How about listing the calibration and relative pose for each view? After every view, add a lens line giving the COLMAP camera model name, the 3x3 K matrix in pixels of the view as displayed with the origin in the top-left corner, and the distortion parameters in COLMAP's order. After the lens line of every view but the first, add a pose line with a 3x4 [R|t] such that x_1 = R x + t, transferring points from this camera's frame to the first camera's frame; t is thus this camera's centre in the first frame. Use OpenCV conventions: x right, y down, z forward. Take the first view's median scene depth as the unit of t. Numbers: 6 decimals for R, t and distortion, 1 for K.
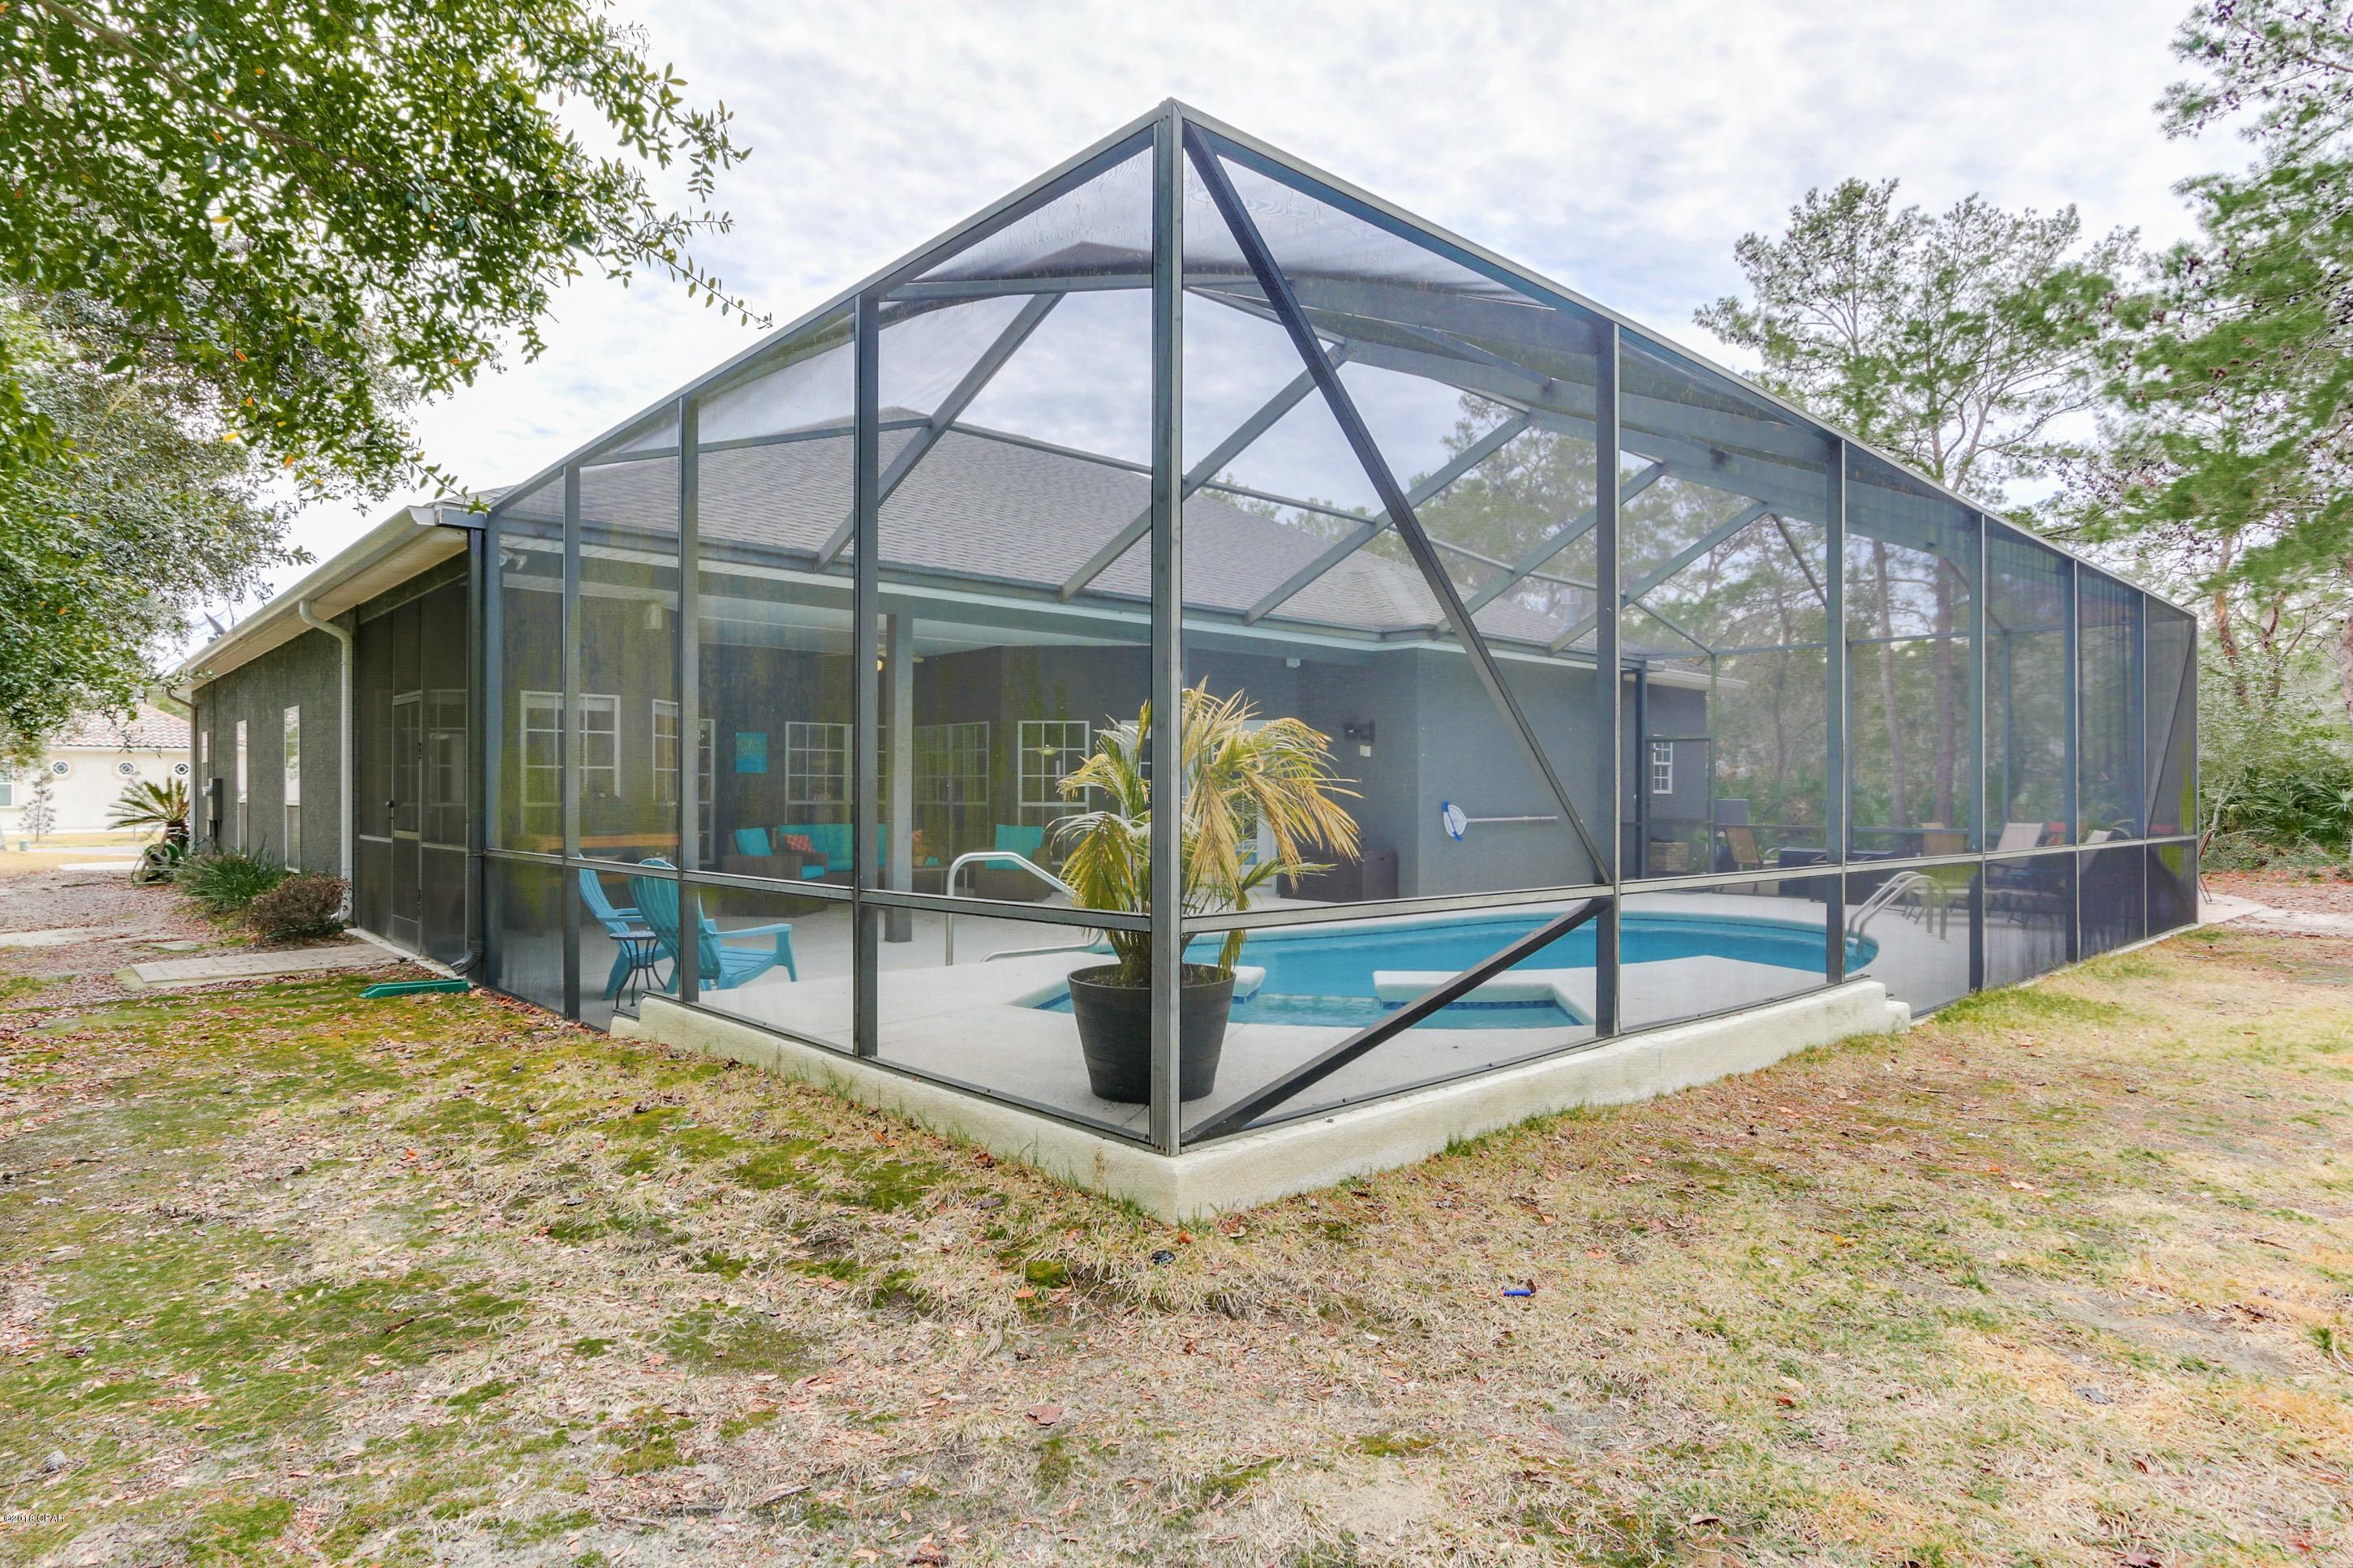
lens RADIAL K [[1316.1, 0, 1176.5], [0, 1316.1, 784.0], [0, 0, 1]] dist [-0.021972, -0.000484]
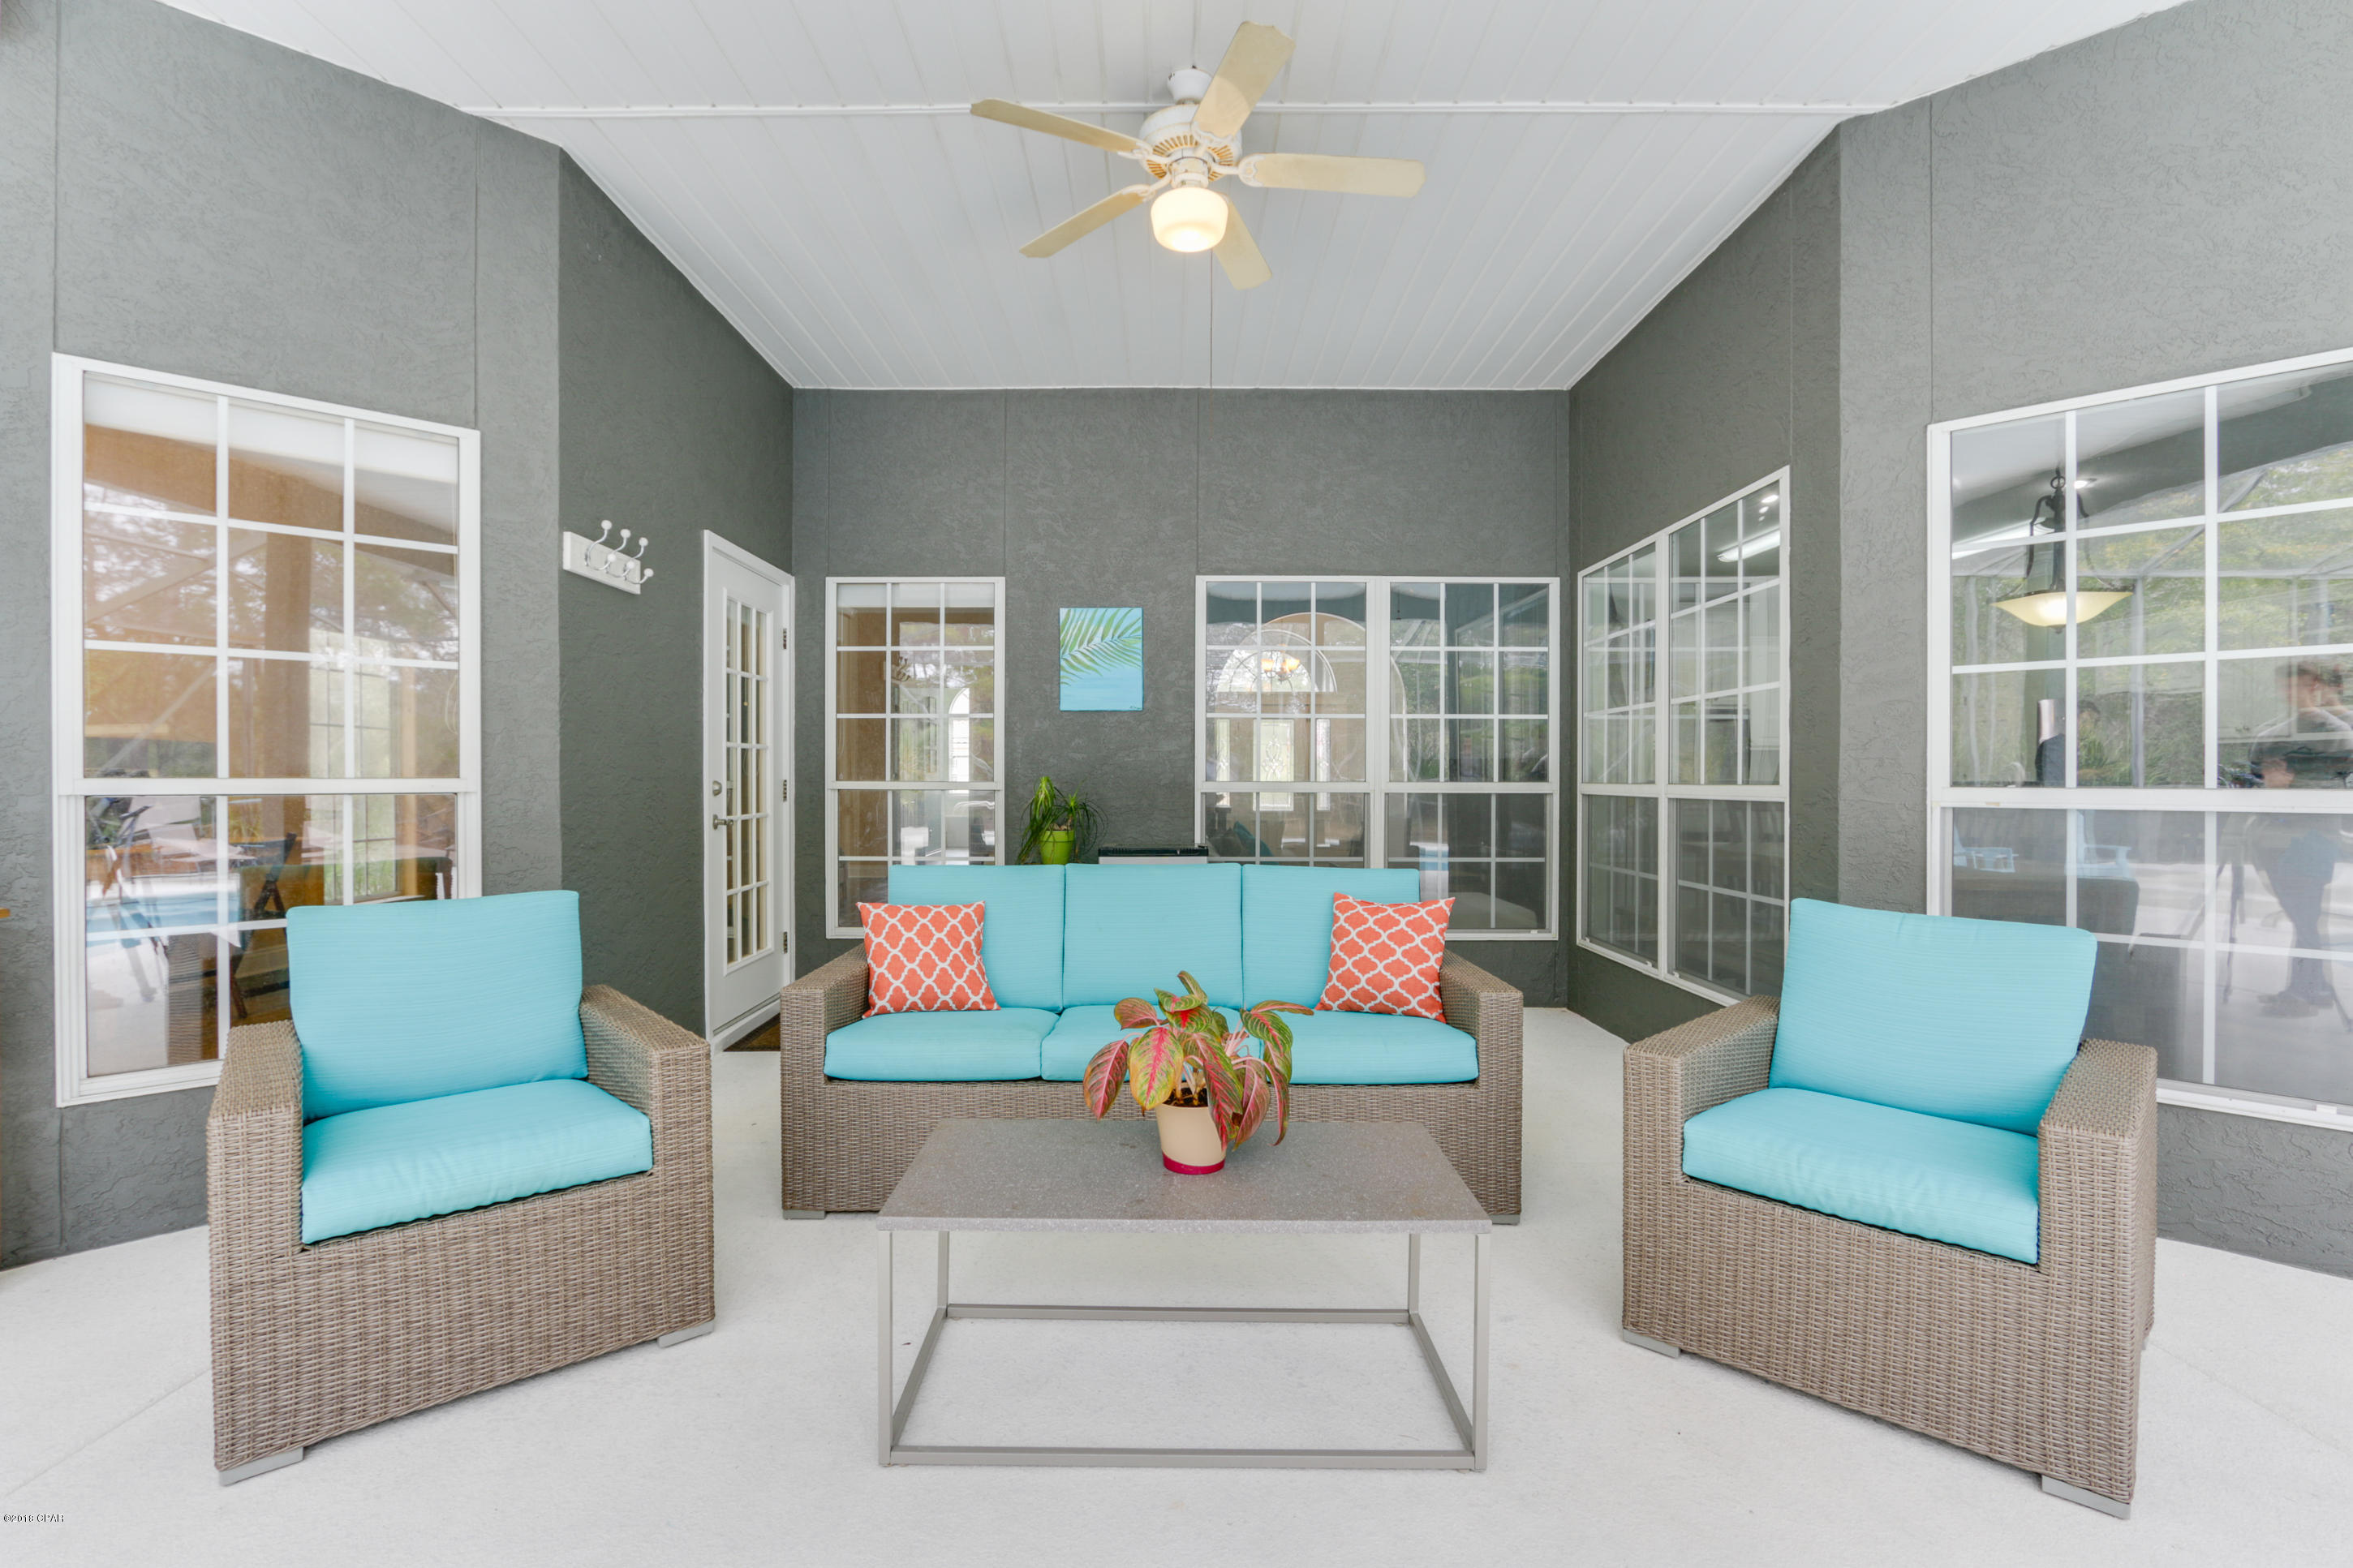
lens RADIAL K [[1044.8, 0, 1176.5], [0, 1044.8, 784.0], [0, 0, 1]] dist [-0.036074, -0.000081]
pose [[0.732591, 0.001813, -0.680667, -0.094522], [0.000510, 0.999995, 0.003213, 0.012076], [0.680669, -0.002701, 0.732586, 0.777052]]
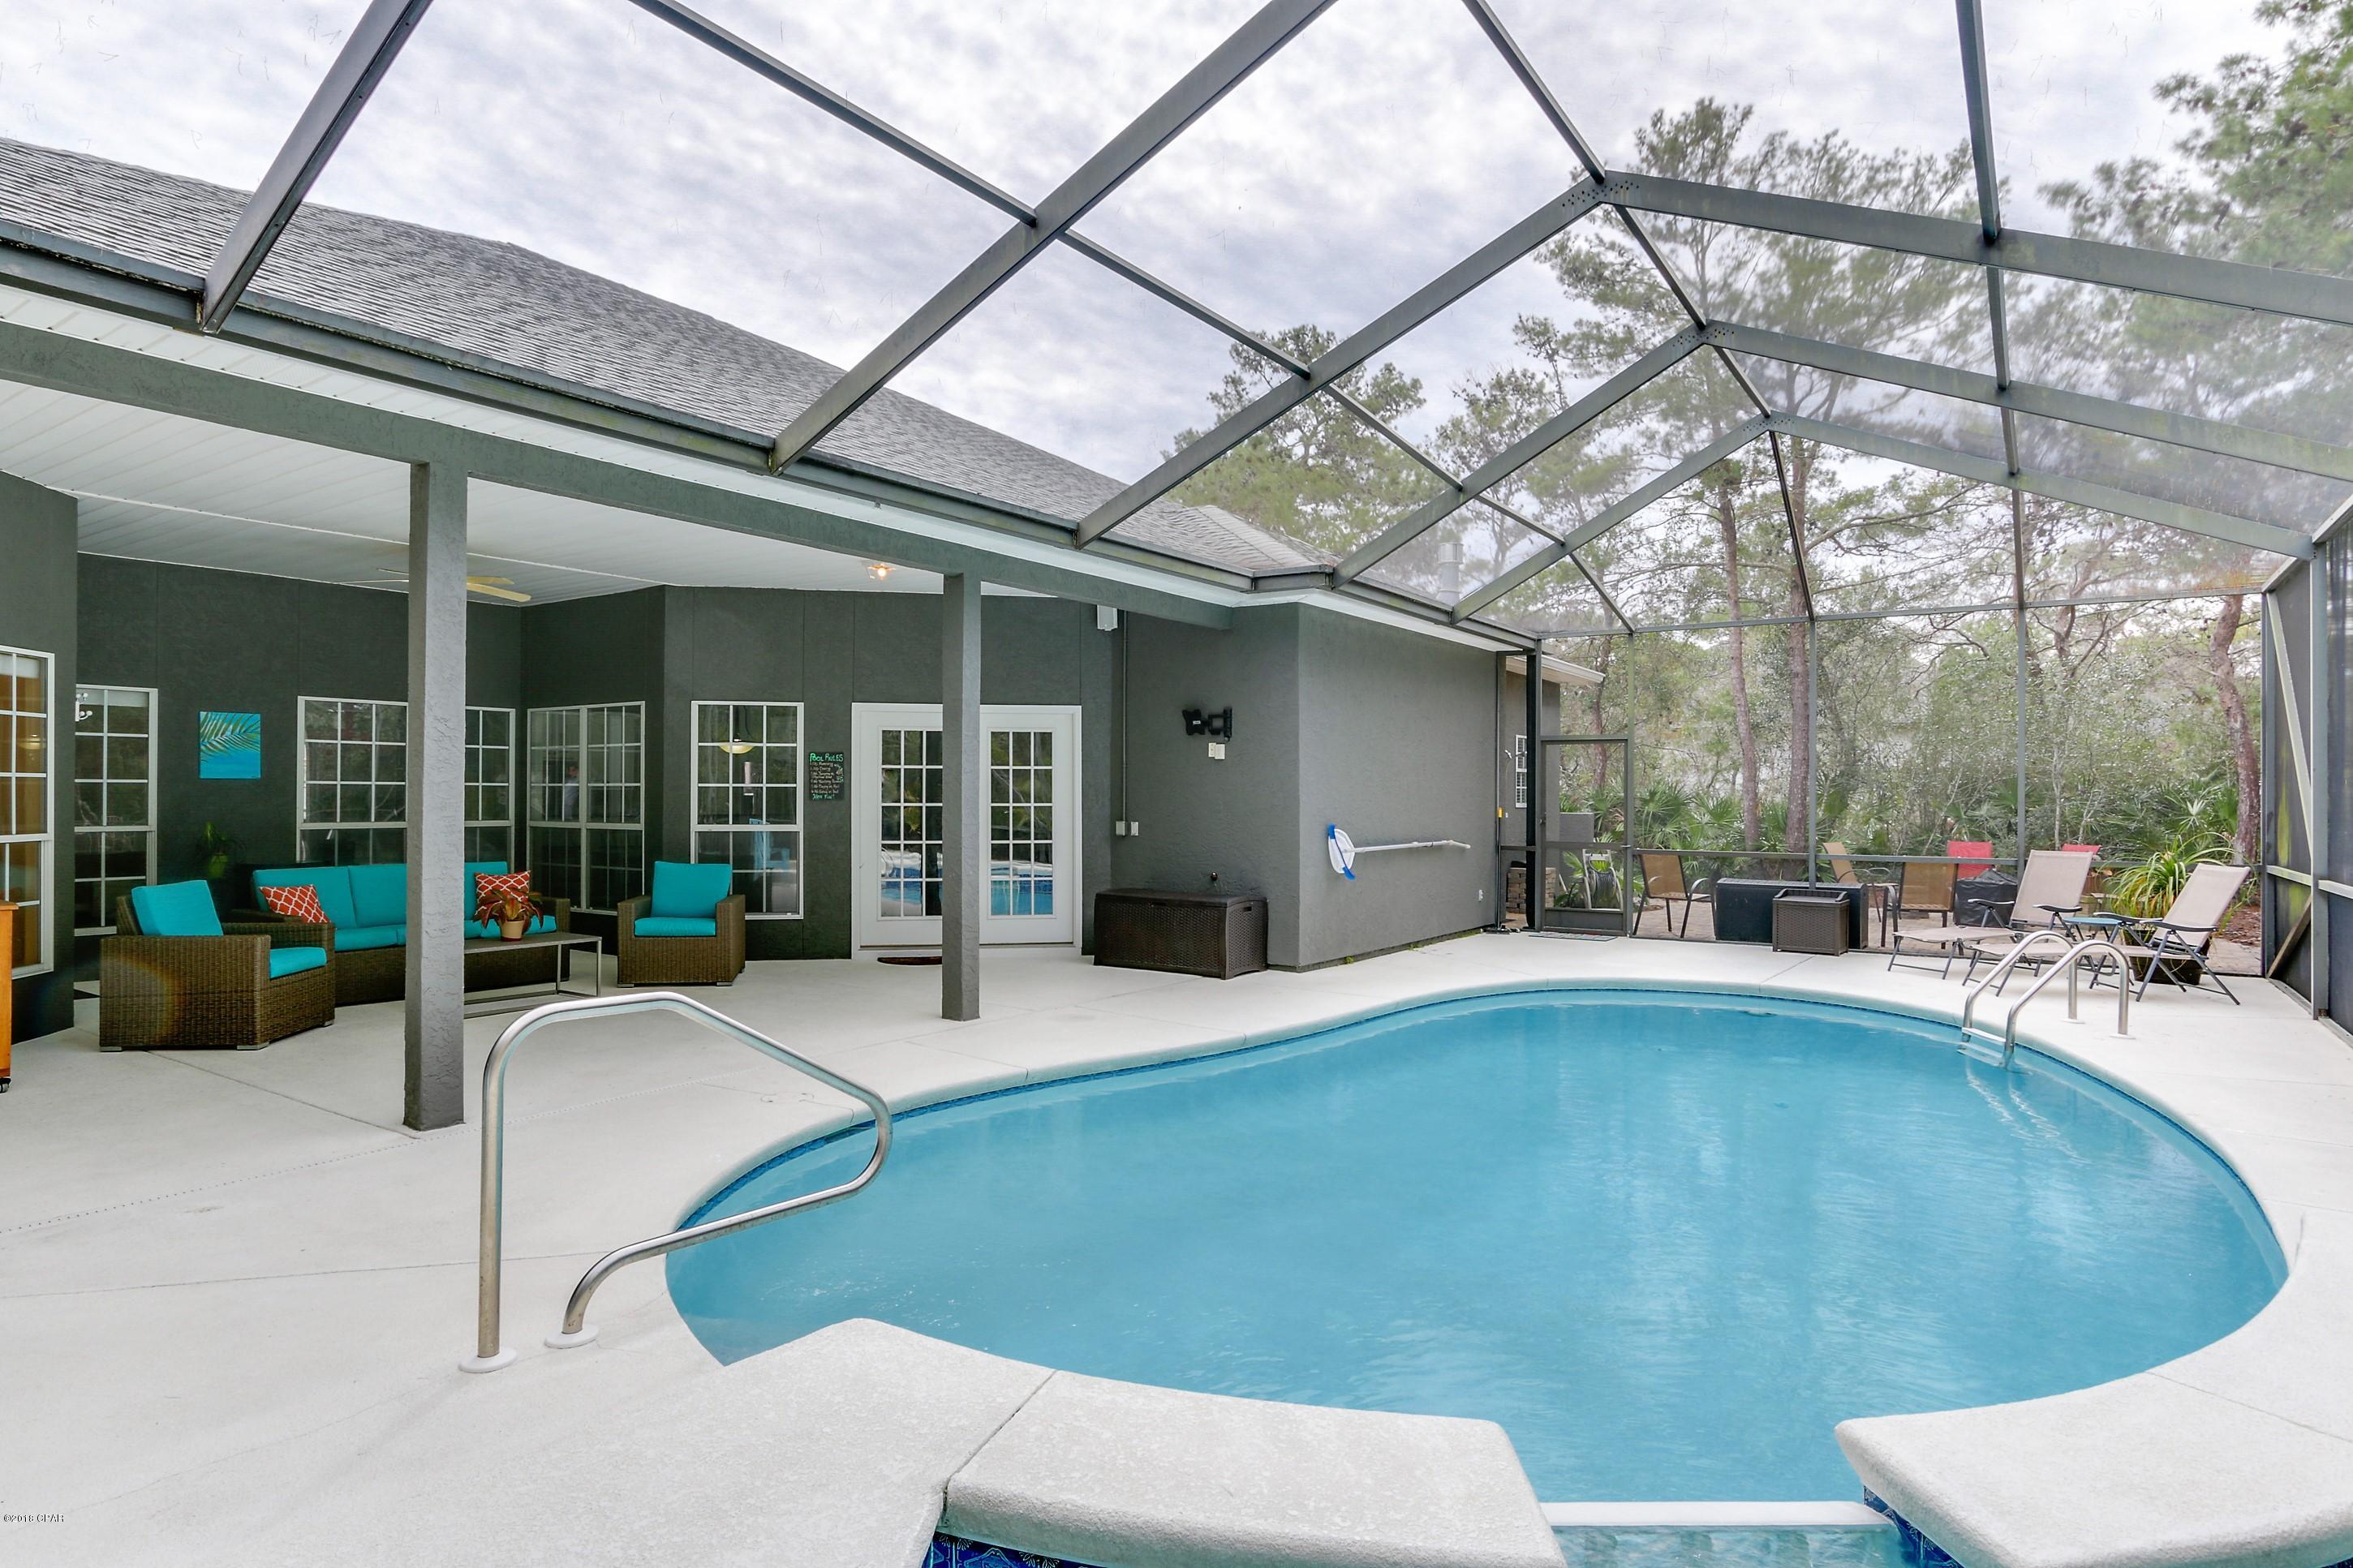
lens RADIAL K [[1316.1, 0, 1176.5], [0, 1316.1, 784.0], [0, 0, 1]] dist [-0.021972, -0.000484]
pose [[0.972554, 0.002305, 0.232665, -0.036705], [-0.001798, 0.999996, -0.002392, -0.005634], [-0.232669, 0.001908, 0.972554, 0.302700]]
